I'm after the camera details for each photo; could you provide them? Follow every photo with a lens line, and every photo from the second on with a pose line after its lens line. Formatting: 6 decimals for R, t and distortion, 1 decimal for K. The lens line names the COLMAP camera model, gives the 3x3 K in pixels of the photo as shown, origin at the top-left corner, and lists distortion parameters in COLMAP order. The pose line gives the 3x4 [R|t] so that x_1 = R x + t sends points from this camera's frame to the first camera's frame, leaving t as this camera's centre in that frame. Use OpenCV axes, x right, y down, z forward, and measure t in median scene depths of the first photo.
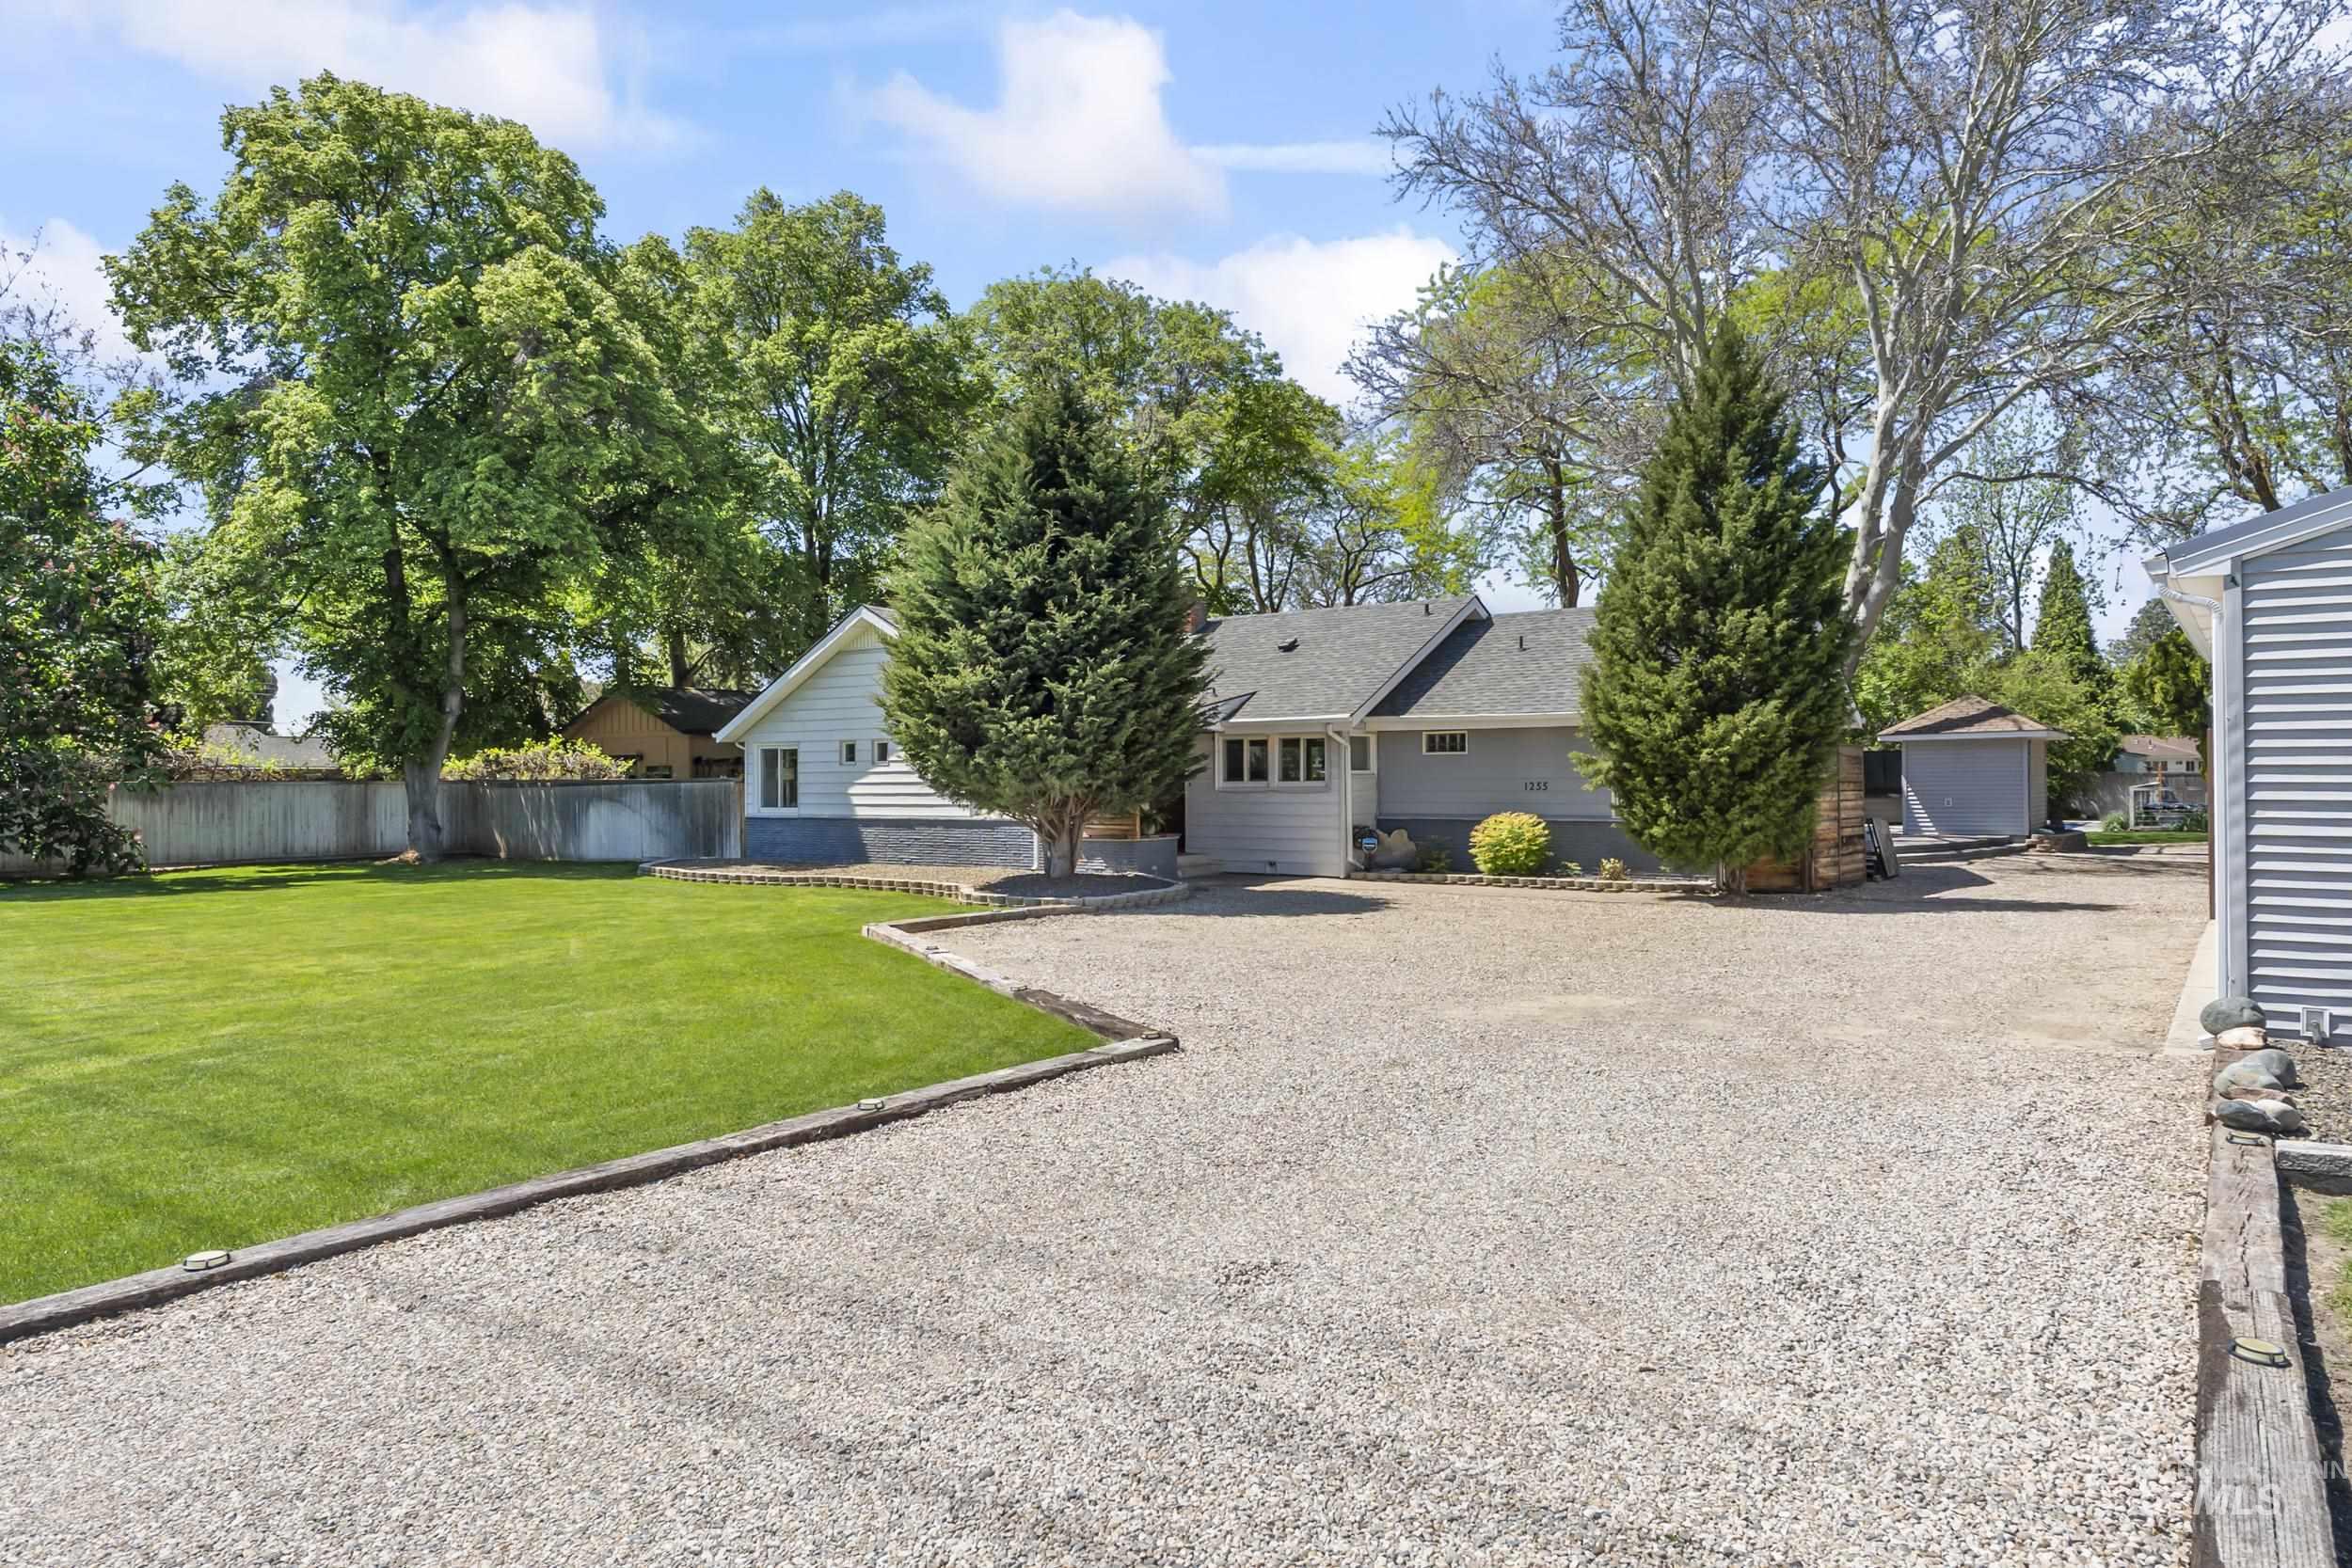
lens RADIAL K [[1481.6, 0, 1179.2], [0, 1481.6, 782.2], [0, 0, 1]] dist [0.000966, 0.000115]
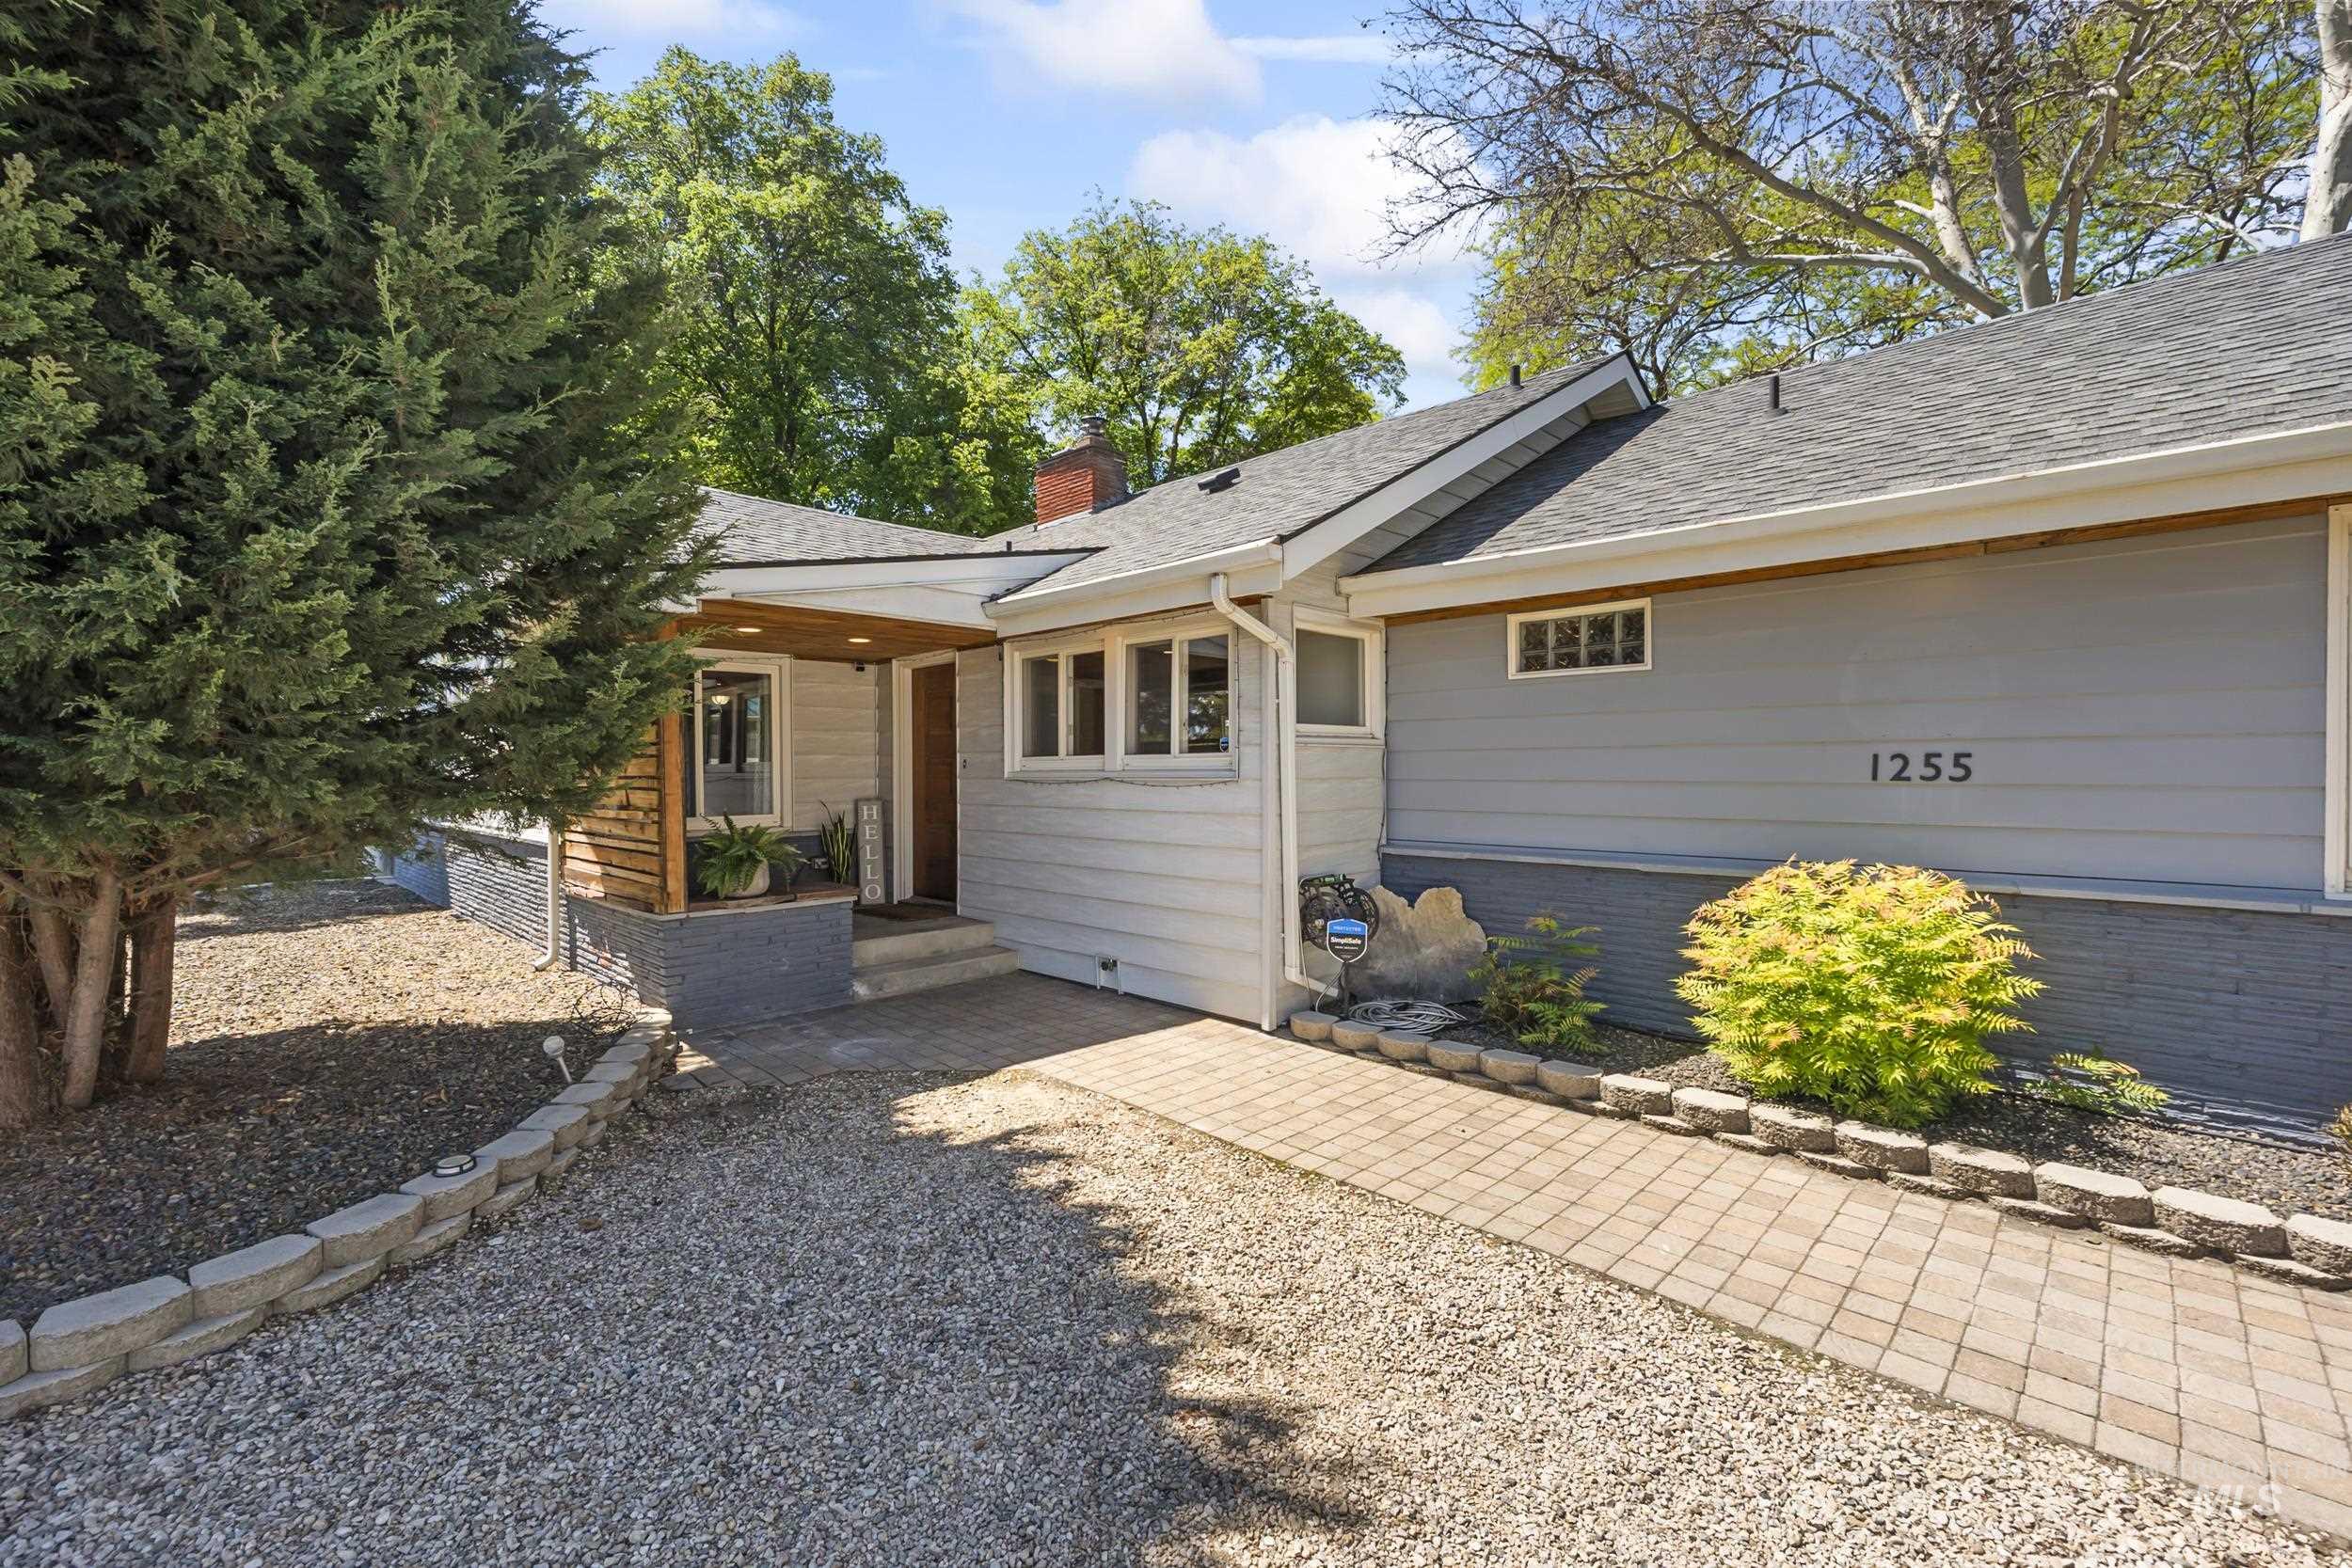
lens RADIAL K [[1005.8, 0, 1175.5], [0, 1005.8, 775.4], [0, 0, 1]] dist [0.019081, 0.000034]
pose [[0.989977, 0.005240, -0.141133, 0.120002], [-0.004842, 0.999983, 0.003167, 0.004026], [0.141147, -0.002452, 0.989986, 0.752020]]
